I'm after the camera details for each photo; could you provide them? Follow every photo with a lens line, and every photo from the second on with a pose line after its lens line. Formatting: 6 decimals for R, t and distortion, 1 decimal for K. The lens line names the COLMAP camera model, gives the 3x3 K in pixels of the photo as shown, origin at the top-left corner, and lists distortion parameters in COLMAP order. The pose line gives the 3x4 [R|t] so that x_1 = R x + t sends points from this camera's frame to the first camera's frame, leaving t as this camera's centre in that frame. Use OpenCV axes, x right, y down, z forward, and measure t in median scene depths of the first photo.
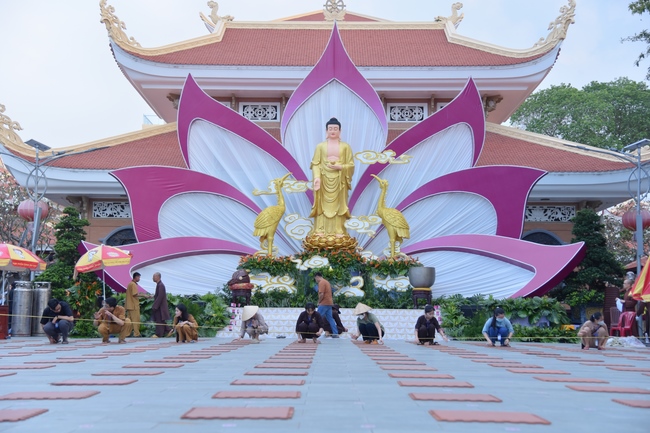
lens RADIAL K [[1083.5, 0, 315.4], [0, 1083.5, 217.4], [0, 0, 1]] dist [0.370764, 0.072025]
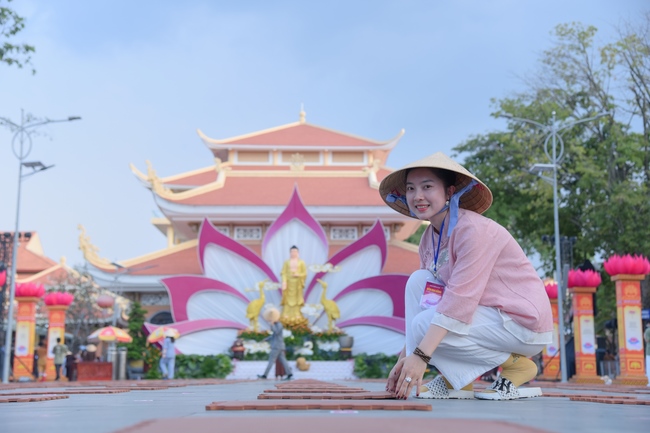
lens RADIAL K [[983.5, 0, 321.9], [0, 983.5, 219.4], [0, 0, 1]] dist [0.308431, 0.055853]
pose [[0.999531, -0.002841, 0.030490, 0.013517], [0.004752, 0.998016, -0.062776, -0.037015], [-0.030251, 0.062892, 0.997562, -0.505632]]
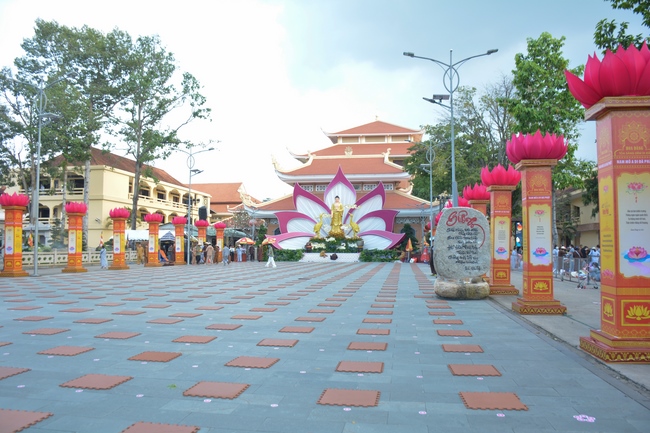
lens RADIAL K [[524.6, 0, 323.9], [0, 524.6, 232.6], [0, 0, 1]] dist [-0.144891, 0.080618]
pose [[0.991192, -0.011743, -0.131910, 0.191457], [0.020103, 0.997860, 0.062225, -0.081267], [0.130897, -0.064329, 0.989307, -0.625153]]
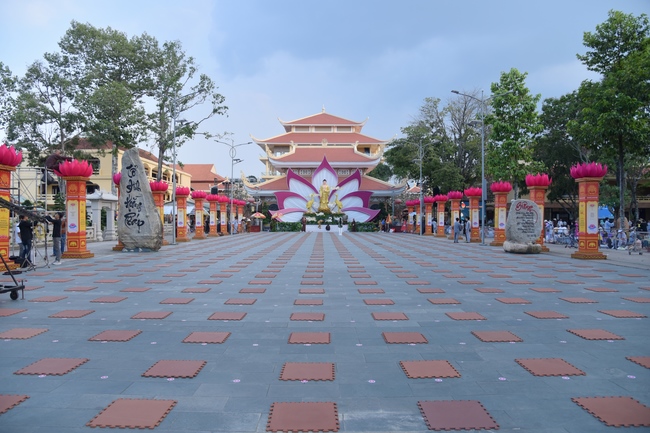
lens RADIAL K [[455.4, 0, 325.4], [0, 455.4, 217.1], [0, 0, 1]] dist [-0.108680, 0.066781]
pose [[0.999786, -0.007610, 0.019214, -0.015693], [0.005900, 0.996143, 0.087541, -0.102325], [-0.019806, -0.087409, 0.995976, -0.781704]]
